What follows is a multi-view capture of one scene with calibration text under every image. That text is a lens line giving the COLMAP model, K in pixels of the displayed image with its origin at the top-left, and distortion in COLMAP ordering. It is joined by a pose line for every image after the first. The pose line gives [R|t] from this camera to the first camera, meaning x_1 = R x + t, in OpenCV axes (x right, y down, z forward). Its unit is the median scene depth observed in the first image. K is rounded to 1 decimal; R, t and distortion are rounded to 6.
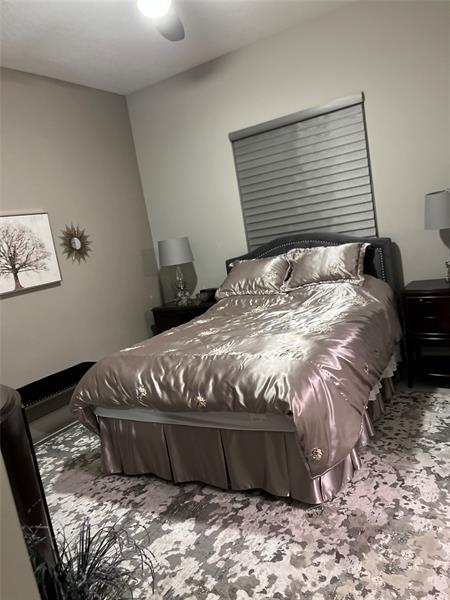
lens RADIAL K [[455.3, 0, 225.5], [0, 455.3, 298.9], [0, 0, 1]] dist [0.066405, -0.085663]
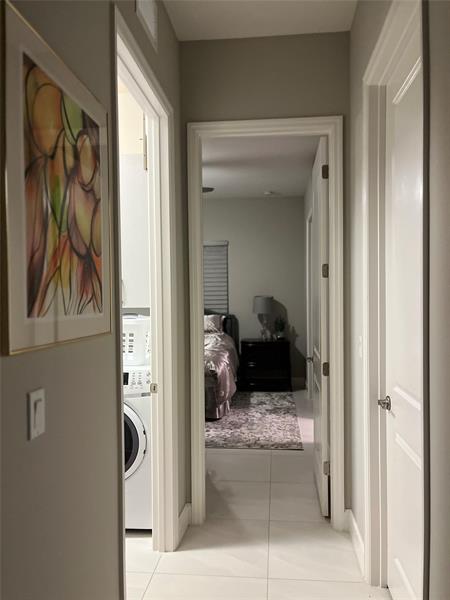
lens RADIAL K [[455.3, 0, 225.2], [0, 455.3, 301.0], [0, 0, 1]] dist [0.066405, -0.085663]
pose [[0.896740, 0.146318, 0.417669, -0.541098], [-0.073494, 0.979895, -0.185484, 0.186526], [-0.436412, 0.135635, 0.889465, -0.771530]]
